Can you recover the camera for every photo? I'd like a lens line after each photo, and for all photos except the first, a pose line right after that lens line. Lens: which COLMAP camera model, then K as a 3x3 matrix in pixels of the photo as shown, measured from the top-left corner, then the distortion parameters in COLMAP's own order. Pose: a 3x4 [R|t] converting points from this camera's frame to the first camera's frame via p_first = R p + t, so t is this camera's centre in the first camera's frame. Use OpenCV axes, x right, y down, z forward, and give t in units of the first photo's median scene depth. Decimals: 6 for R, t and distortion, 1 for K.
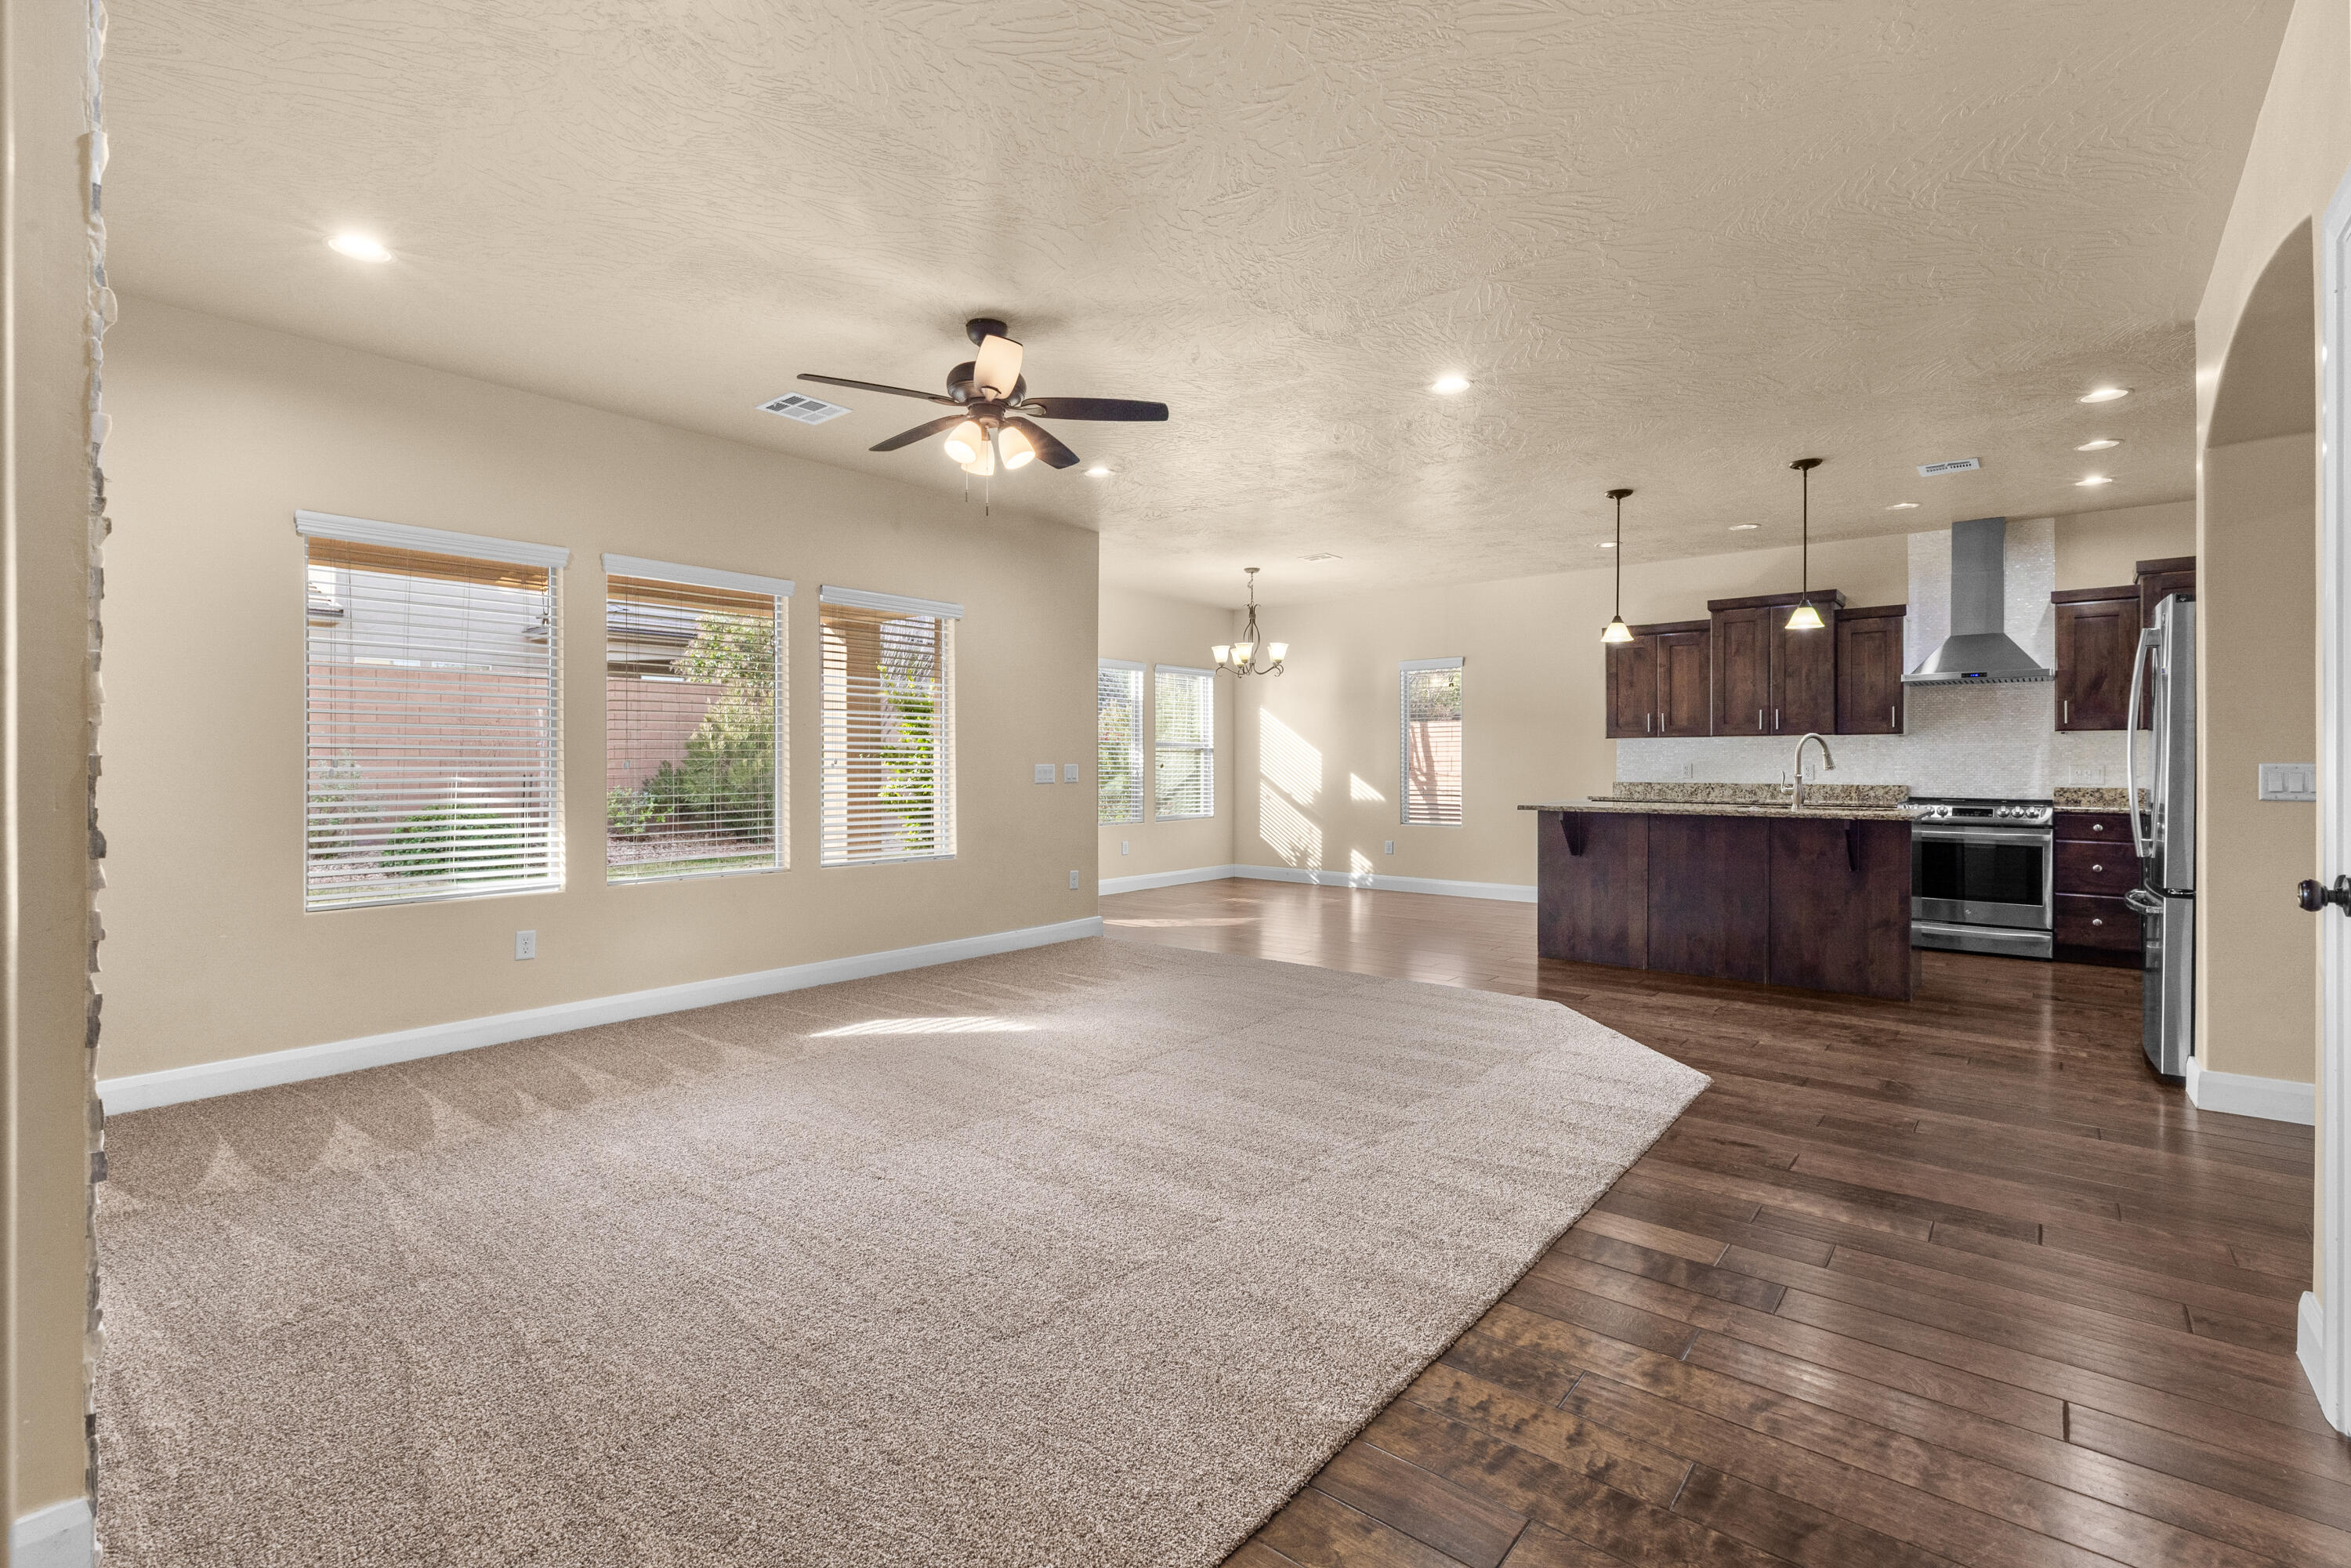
lens RADIAL K [[1056.9, 0, 1155.5], [0, 1056.9, 767.0], [0, 0, 1]] dist [0.008166, -0.000611]
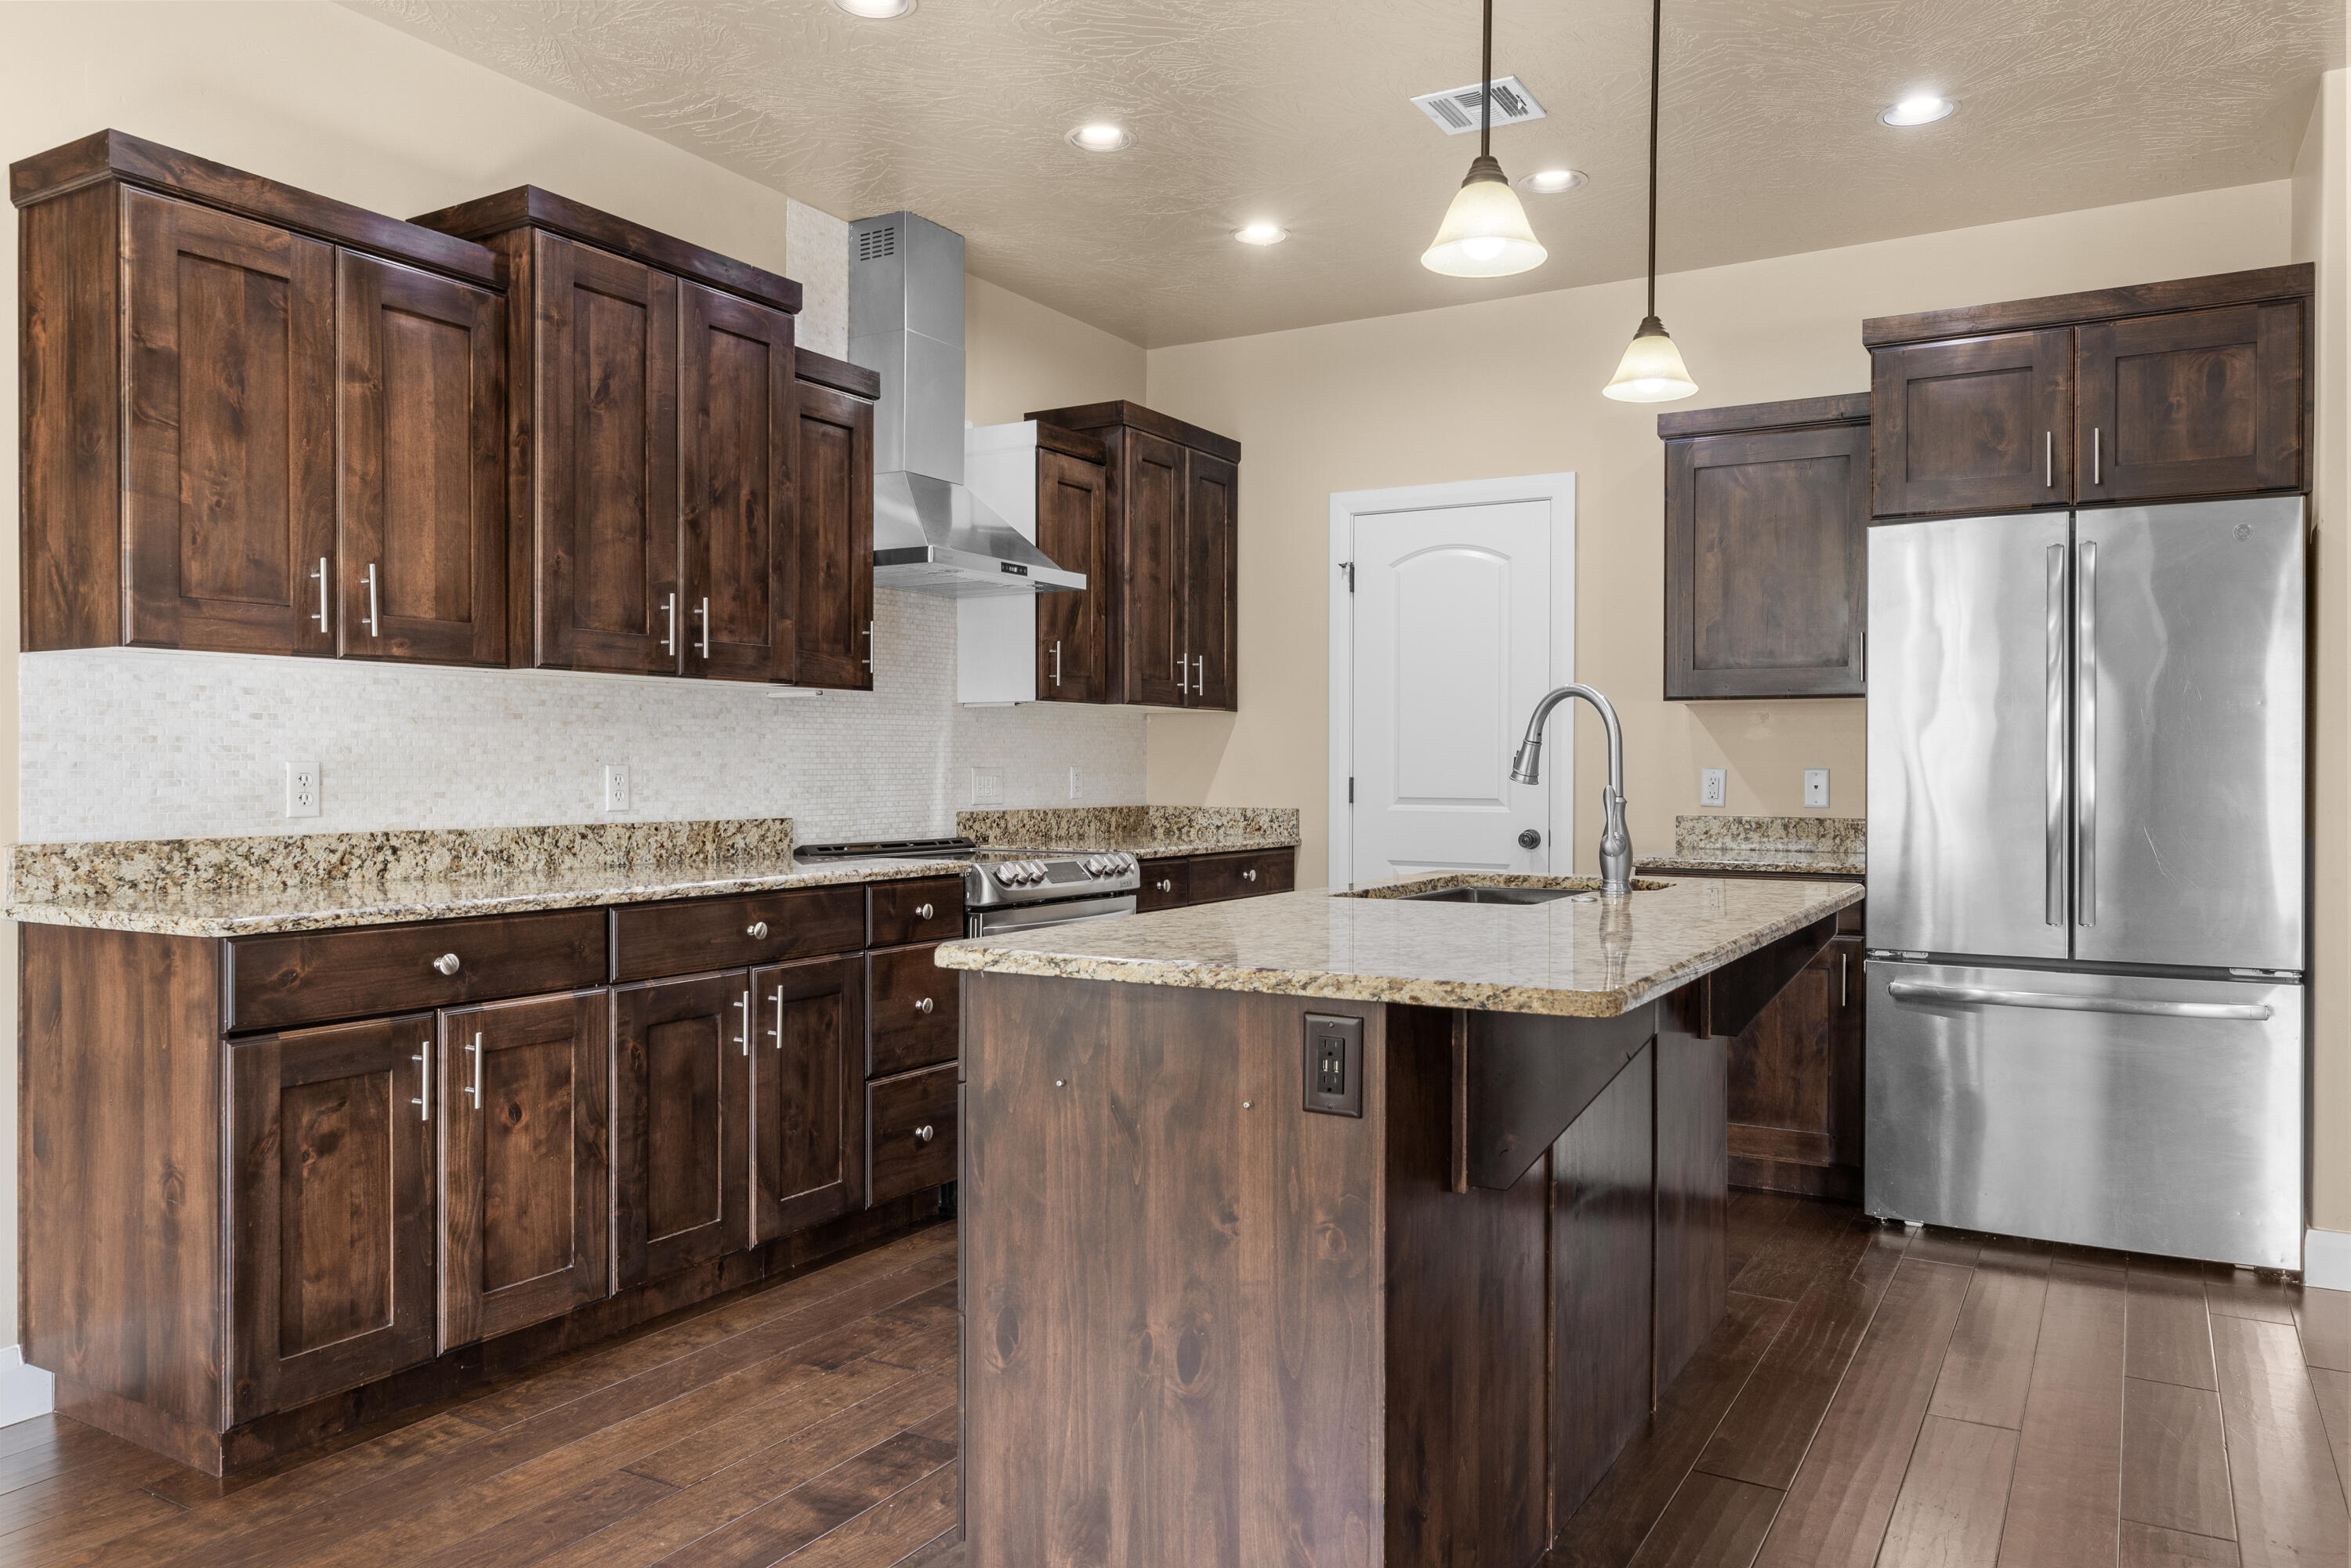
lens RADIAL K [[1635.1, 0, 1177.8], [0, 1635.1, 780.0], [0, 0, 1]] dist [0.002260, 0.000543]
pose [[-0.166399, -0.006979, 0.986034, 0.063127], [0.000147, 0.999975, 0.007102, -0.001695], [-0.986059, 0.001327, -0.166394, 0.907825]]
